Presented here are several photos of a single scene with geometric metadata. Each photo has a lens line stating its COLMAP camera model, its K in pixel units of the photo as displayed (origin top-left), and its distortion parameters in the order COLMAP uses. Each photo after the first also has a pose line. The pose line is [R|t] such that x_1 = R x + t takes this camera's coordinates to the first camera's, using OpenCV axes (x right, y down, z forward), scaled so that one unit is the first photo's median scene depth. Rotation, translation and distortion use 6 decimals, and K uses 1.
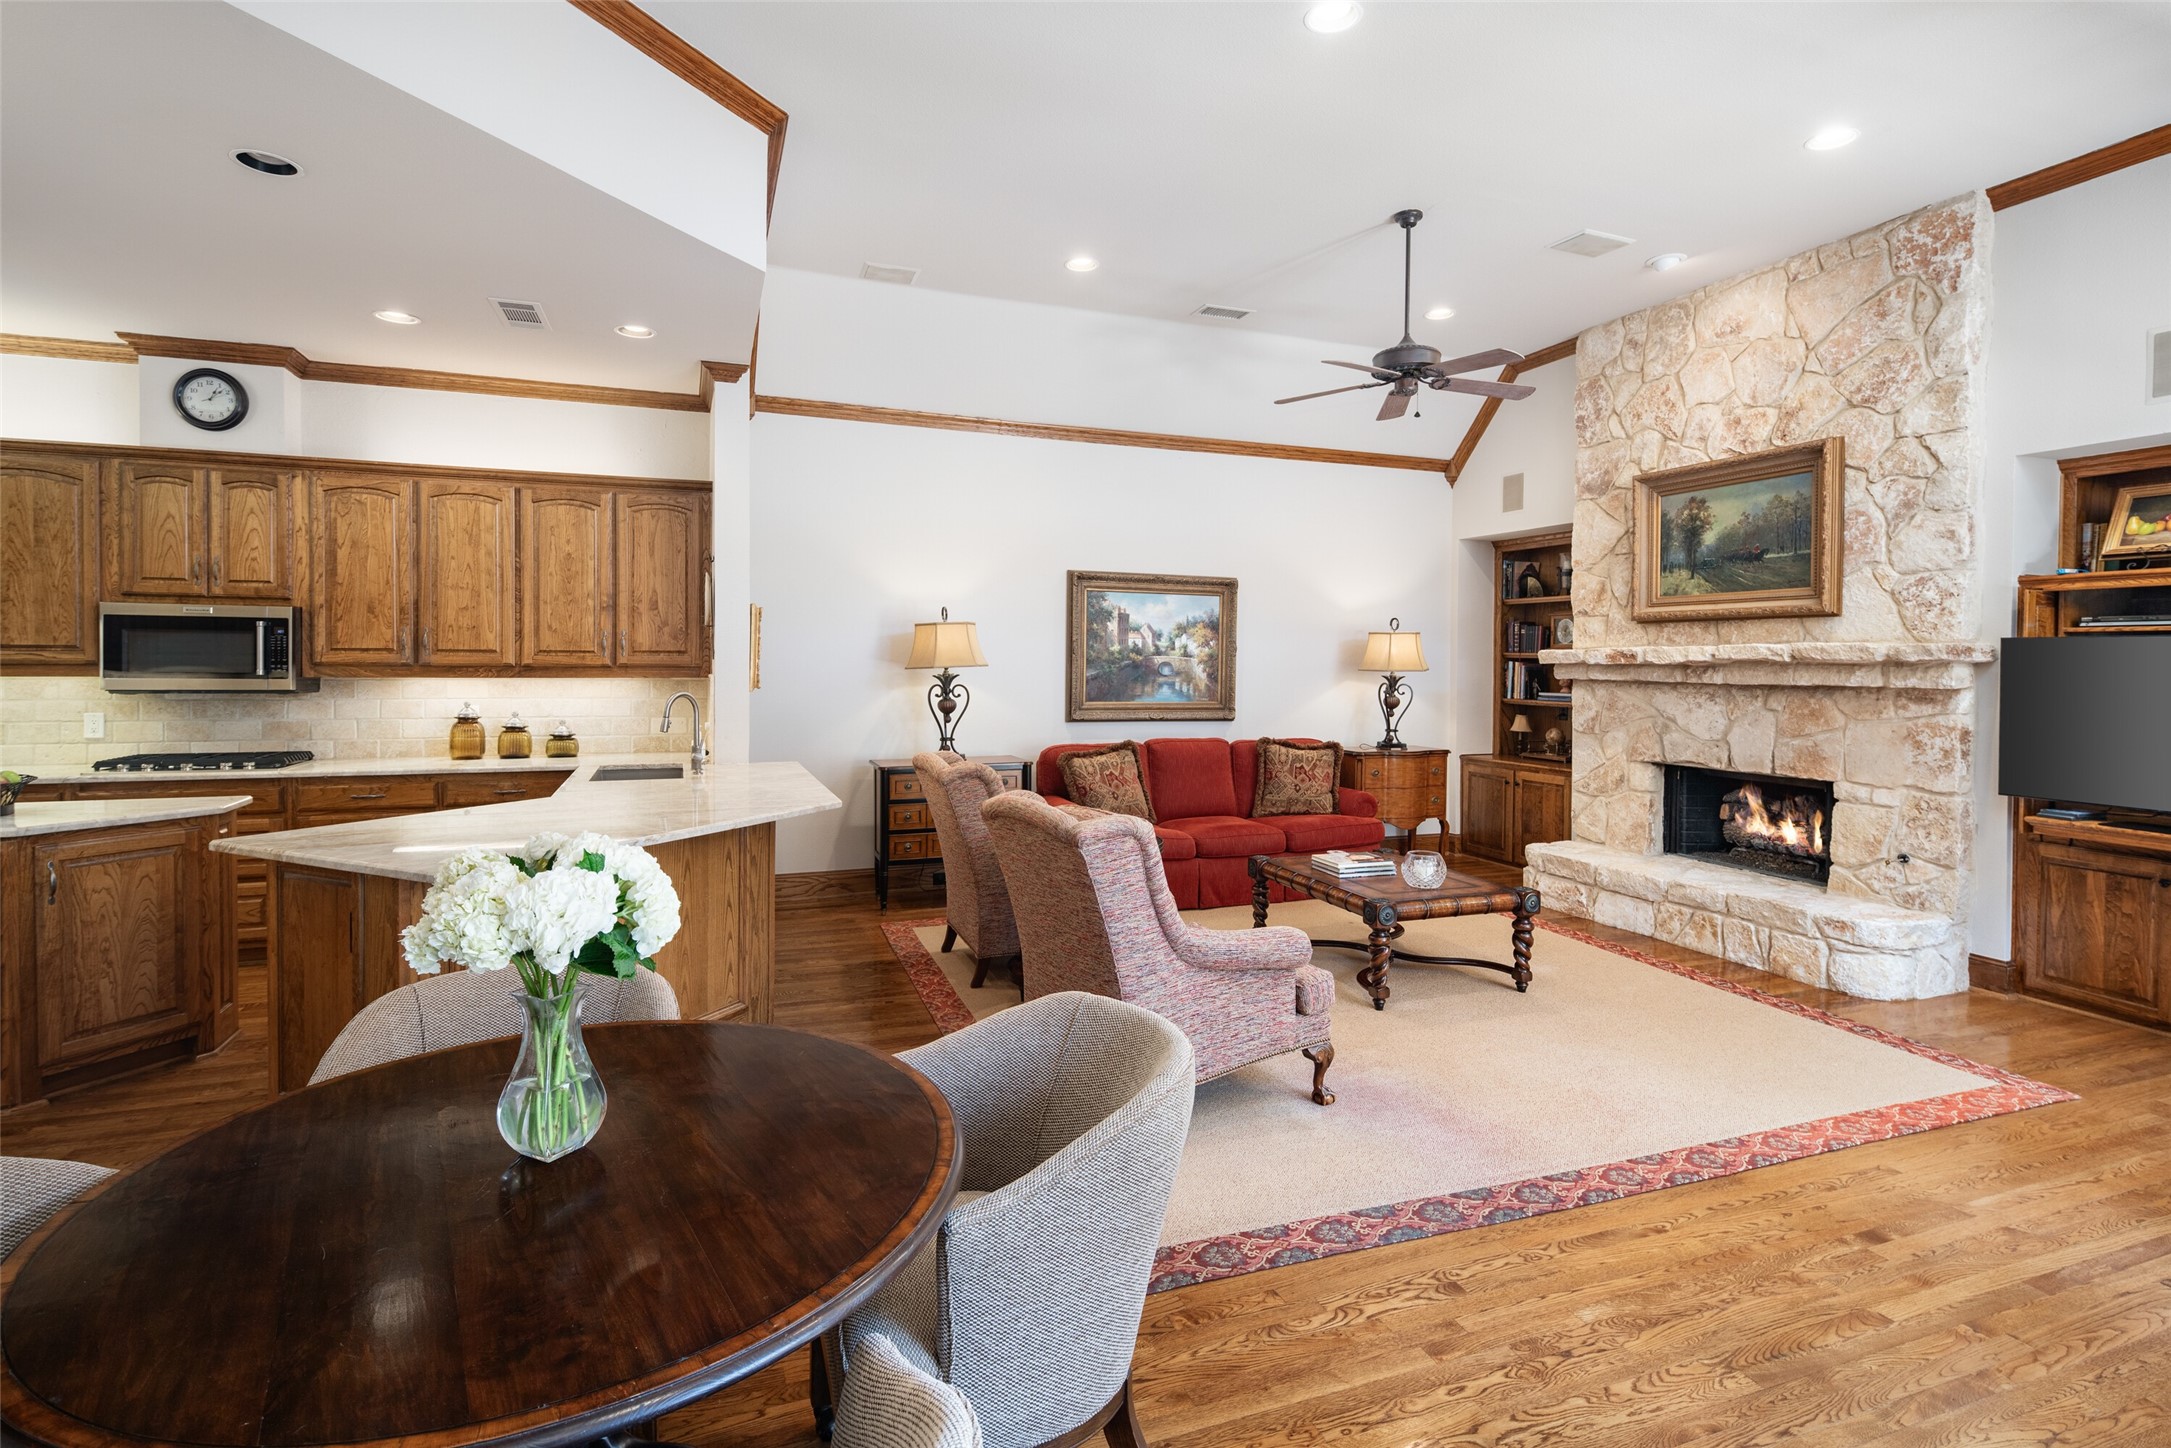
lens RADIAL K [[1061.6, 0, 1100.8], [0, 1061.6, 670.7], [0, 0, 1]] dist [0.006500, -0.007942]
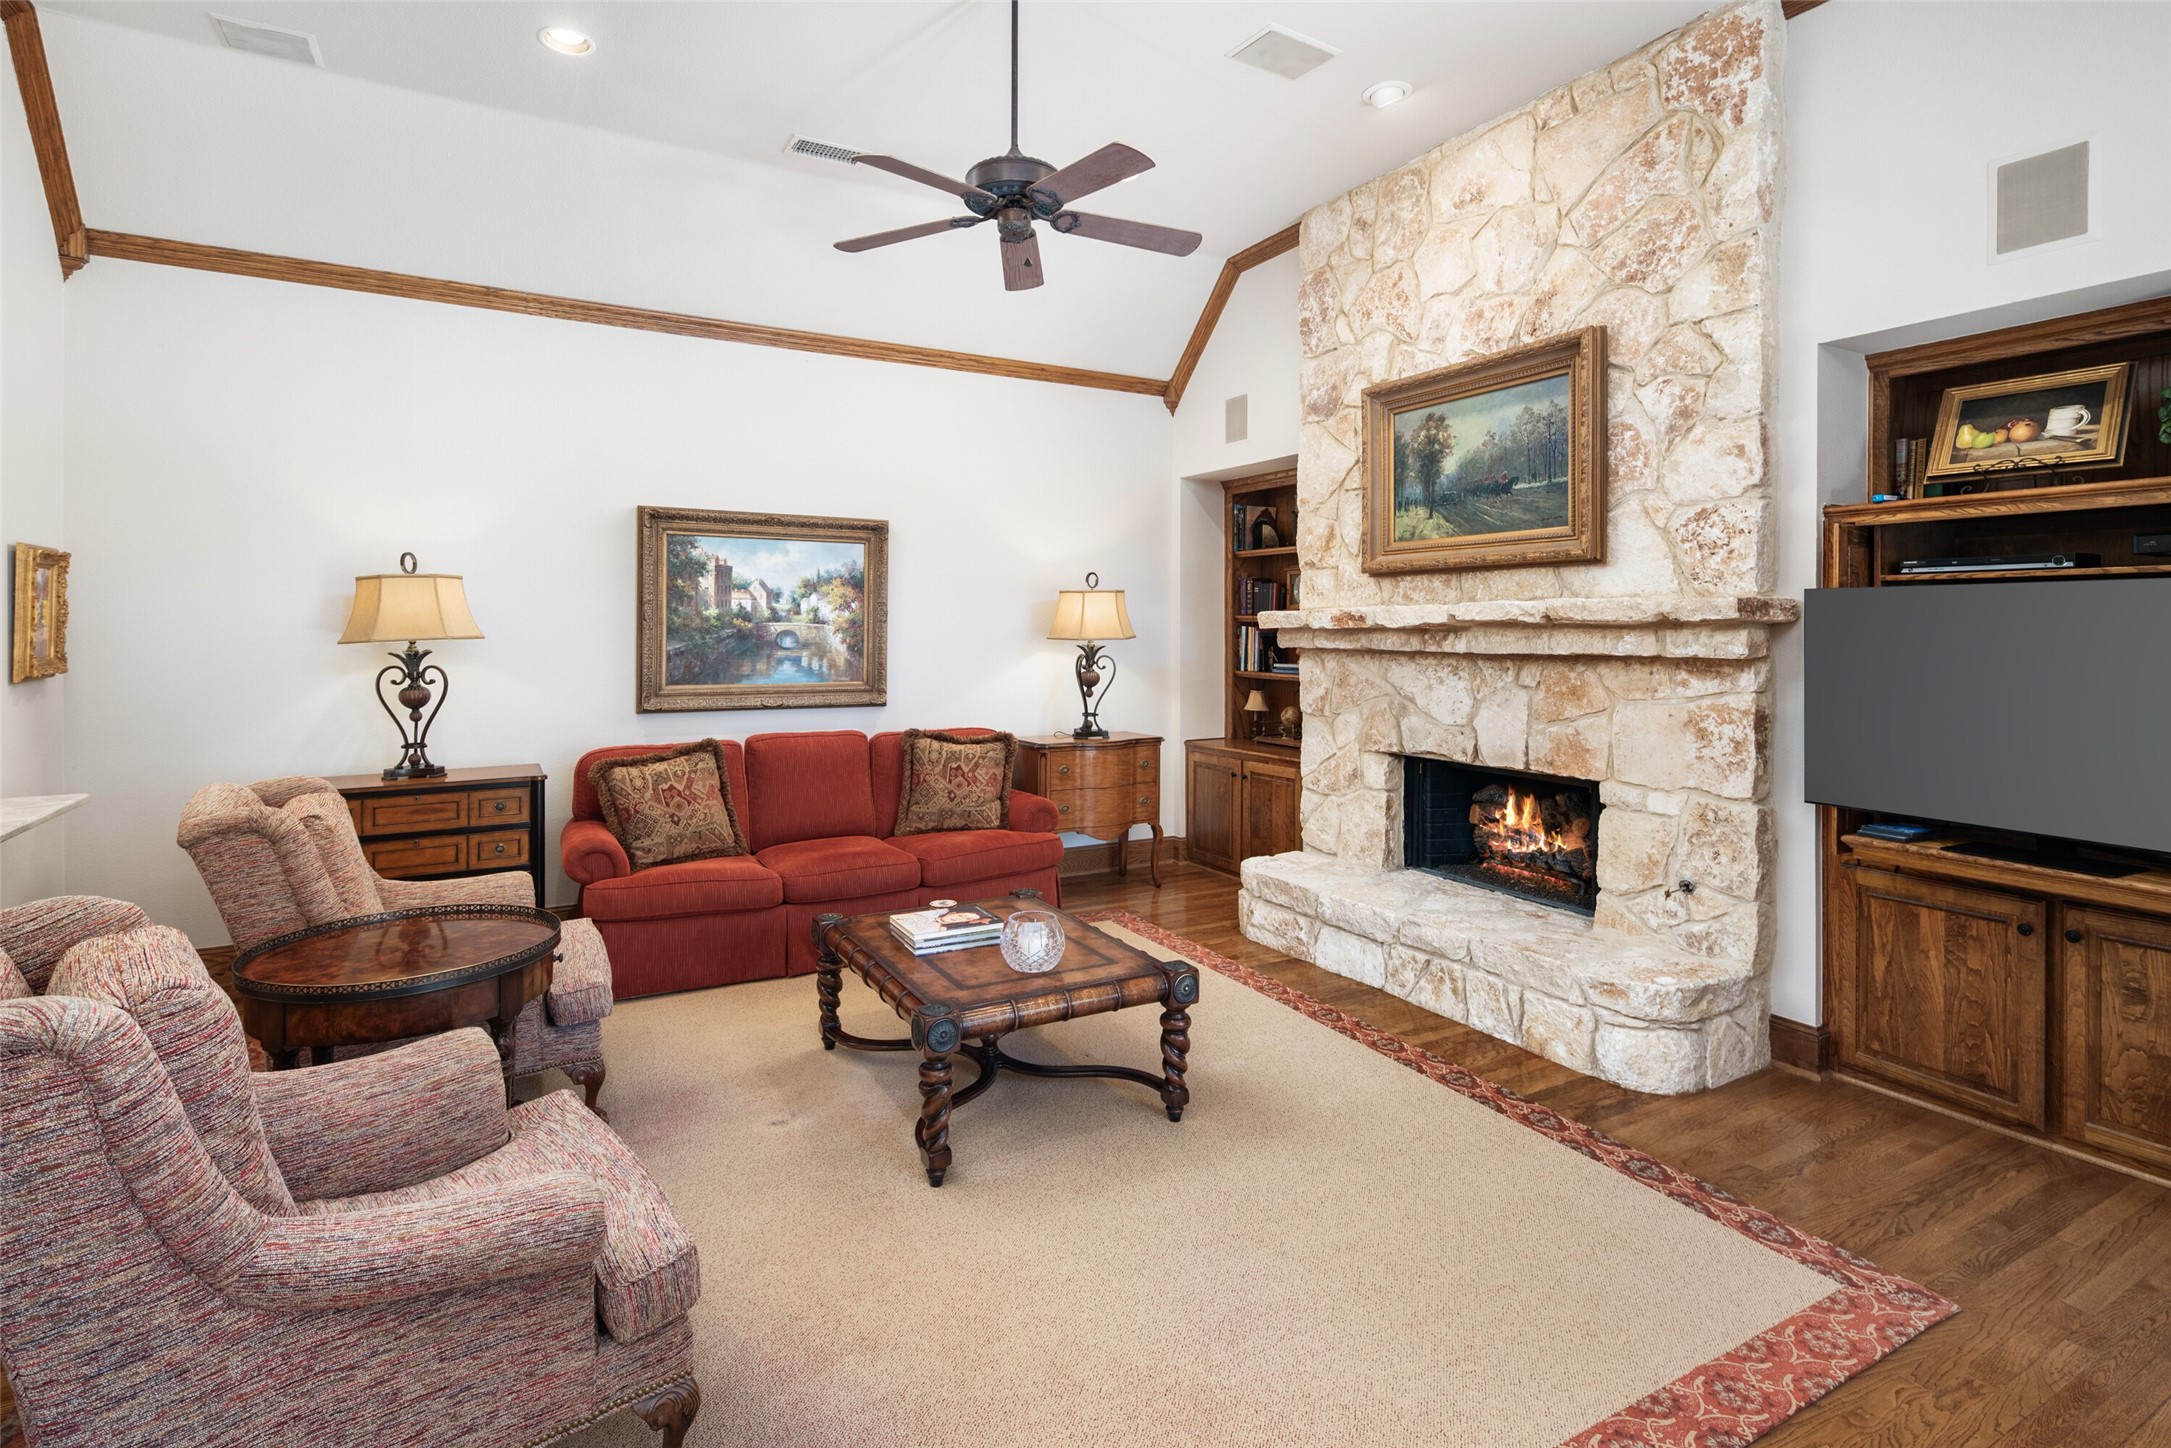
lens RADIAL K [[1061.6, 0, 1086.0], [0, 1061.6, 627.0], [0, 0, 1]] dist [0.006500, -0.007942]
pose [[0.988724, -0.007516, 0.149562, 0.205277], [0.009054, 0.999913, -0.009603, -0.001785], [-0.149477, 0.010849, 0.988706, 0.290364]]
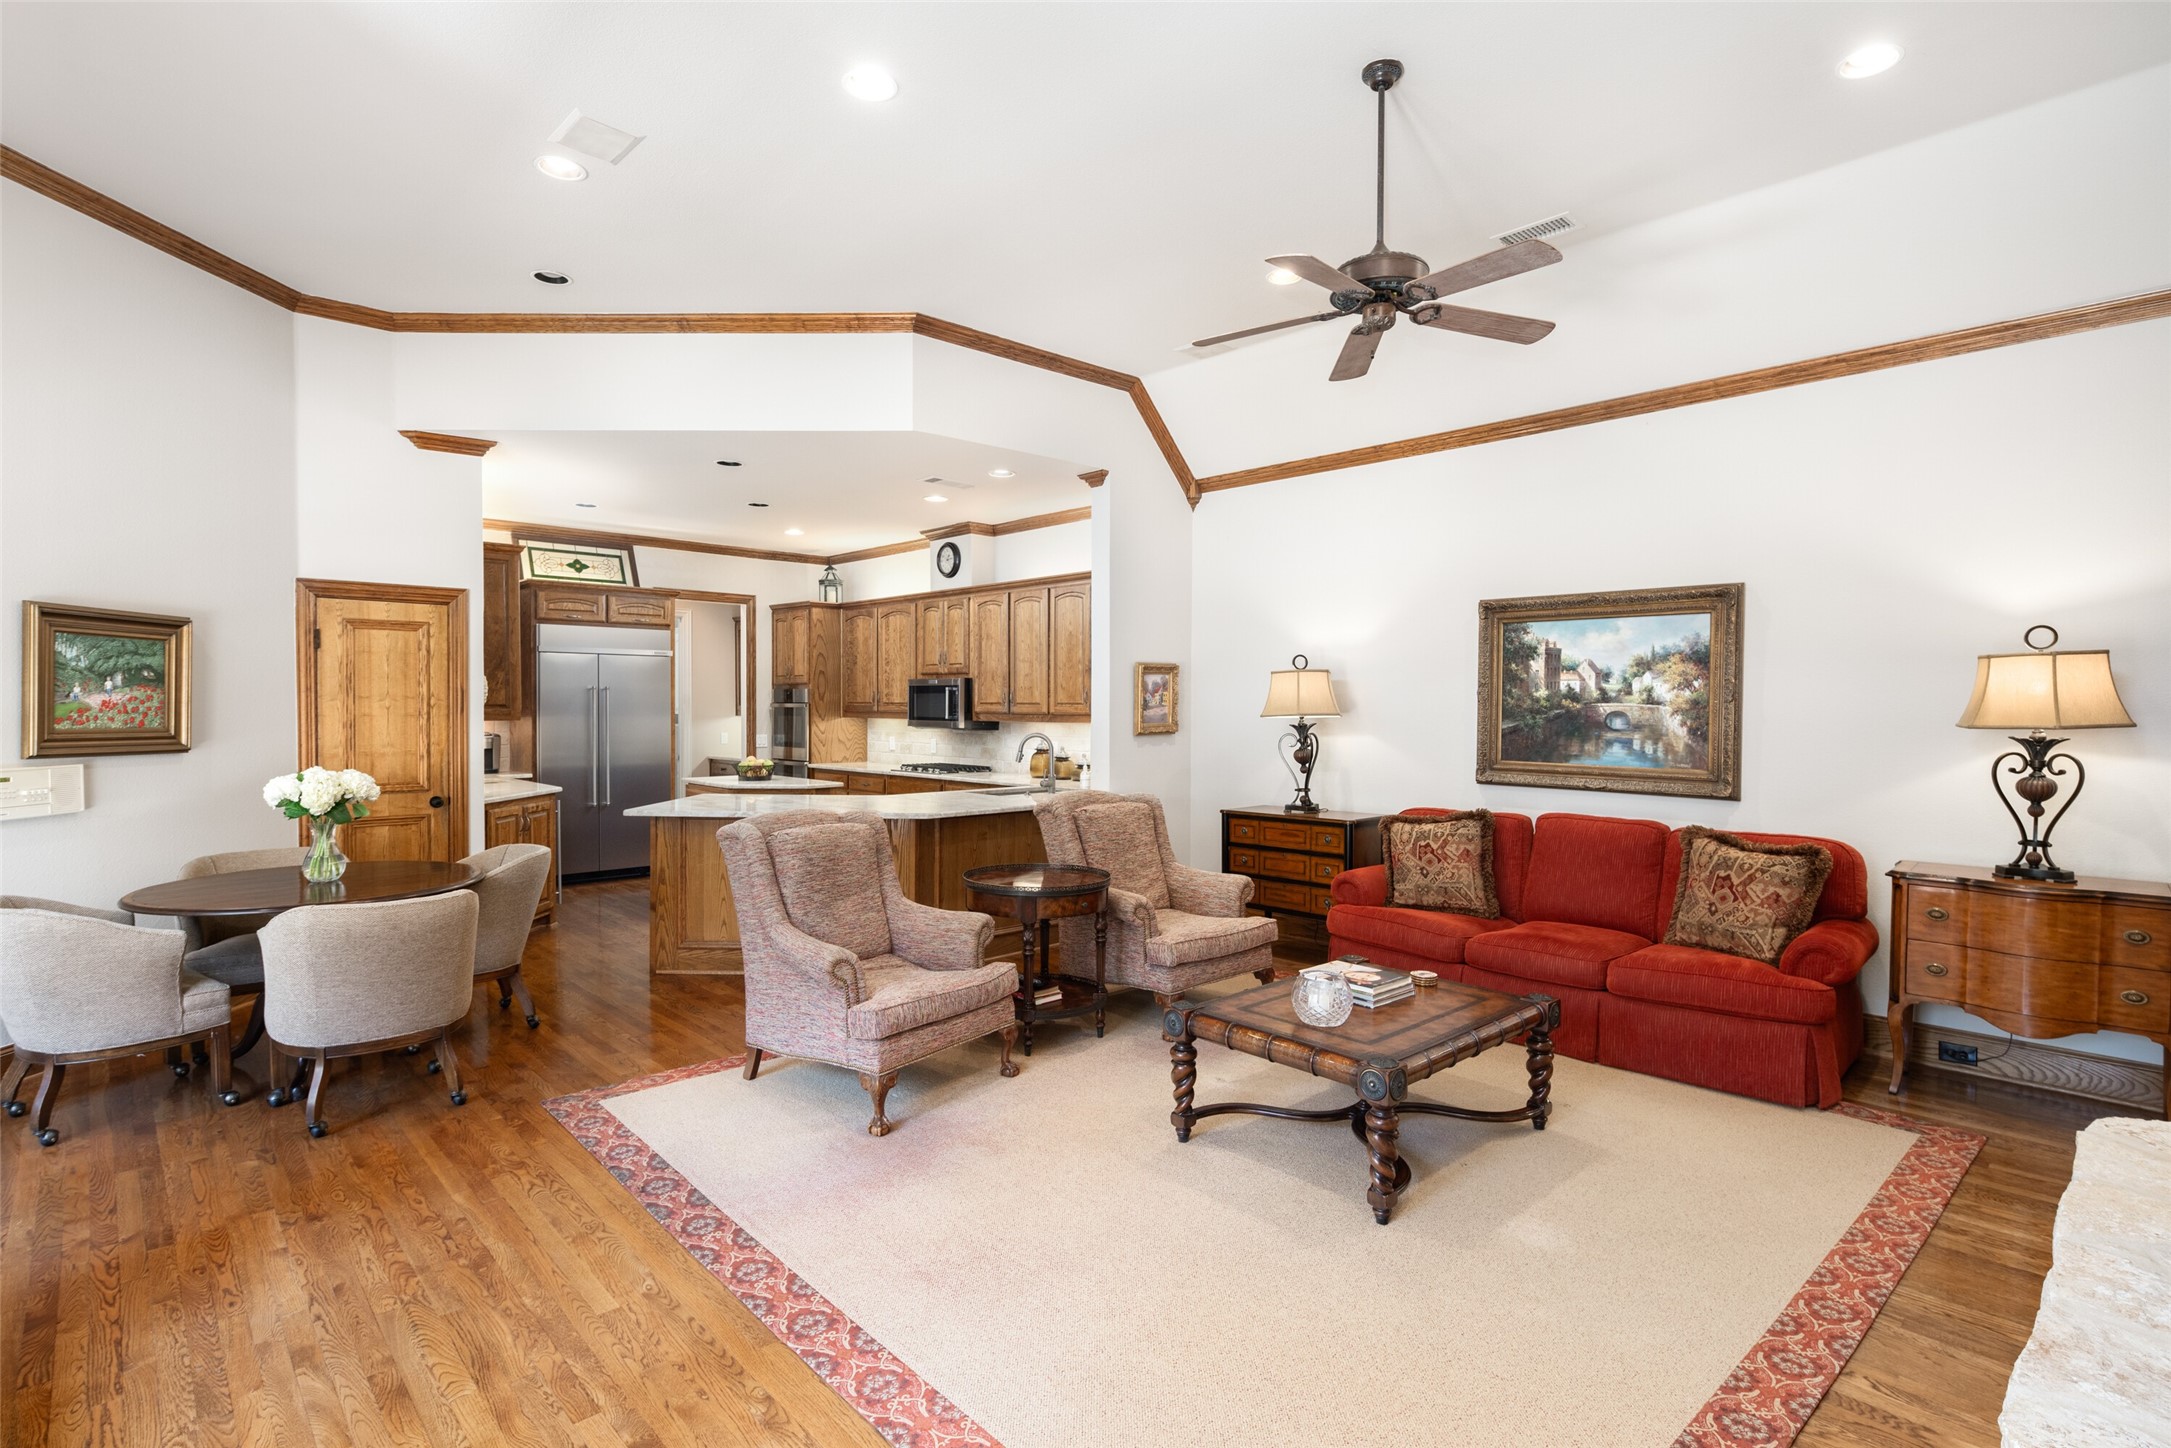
lens RADIAL K [[1061.6, 0, 1069.8], [0, 1061.6, 732.3], [0, 0, 1]] dist [0.006500, -0.007942]
pose [[0.370293, 0.016831, -0.928763, 0.777384], [-0.010263, 0.999849, 0.014028, -0.000236], [0.928858, 0.004337, 0.370410, 0.495984]]
